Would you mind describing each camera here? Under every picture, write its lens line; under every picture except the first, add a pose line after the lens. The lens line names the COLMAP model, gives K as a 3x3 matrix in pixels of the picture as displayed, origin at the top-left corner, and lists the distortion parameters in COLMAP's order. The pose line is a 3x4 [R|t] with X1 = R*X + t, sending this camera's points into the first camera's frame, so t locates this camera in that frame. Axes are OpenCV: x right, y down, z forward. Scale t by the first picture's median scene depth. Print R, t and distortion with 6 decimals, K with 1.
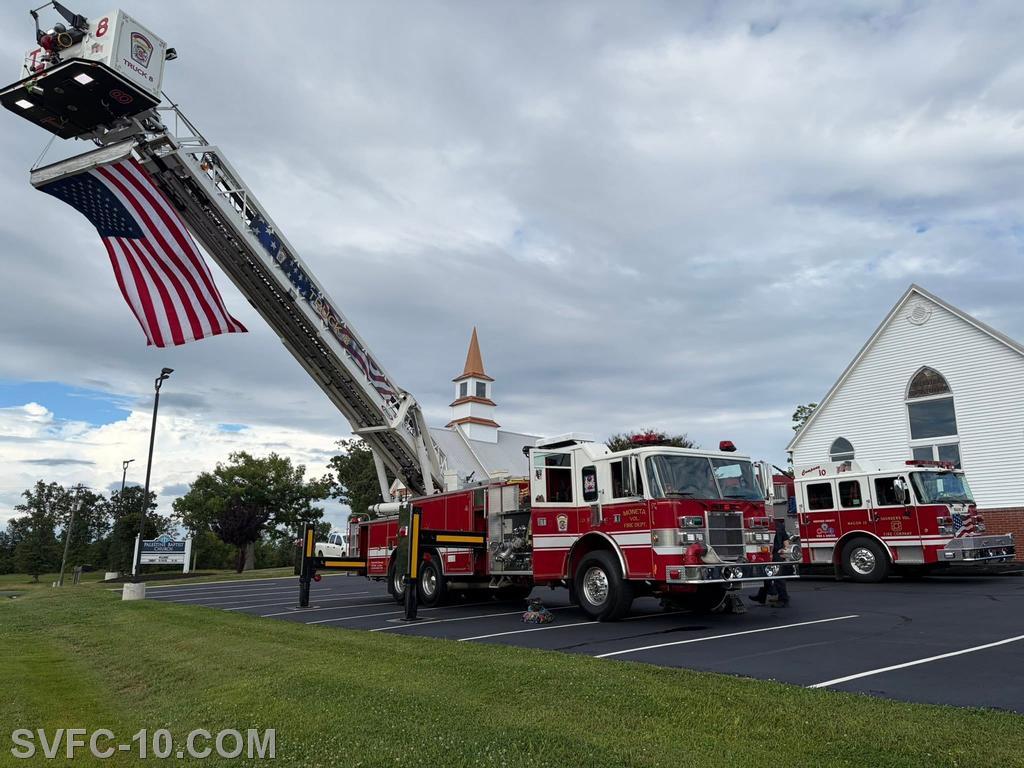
lens RADIAL K [[781.9, 0, 515.2], [0, 781.9, 384.6], [0, 0, 1]] dist [0.028316, -0.006984]
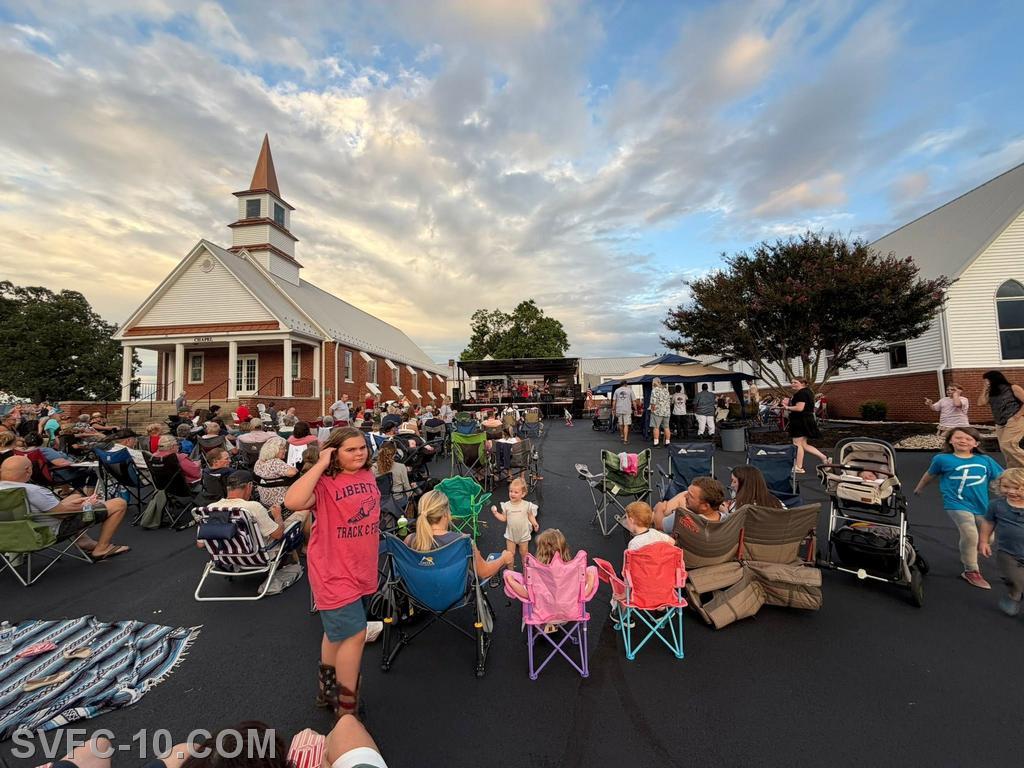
lens RADIAL K [[417.7, 0, 512.0], [0, 417.7, 384.0], [0, 0, 1]] dist [-0.001324, -0.000194]
pose [[0.743535, 0.022103, 0.668331, -0.421314], [-0.127327, 0.985848, 0.109050, 0.284932], [-0.656462, -0.166180, 0.735827, 1.426708]]
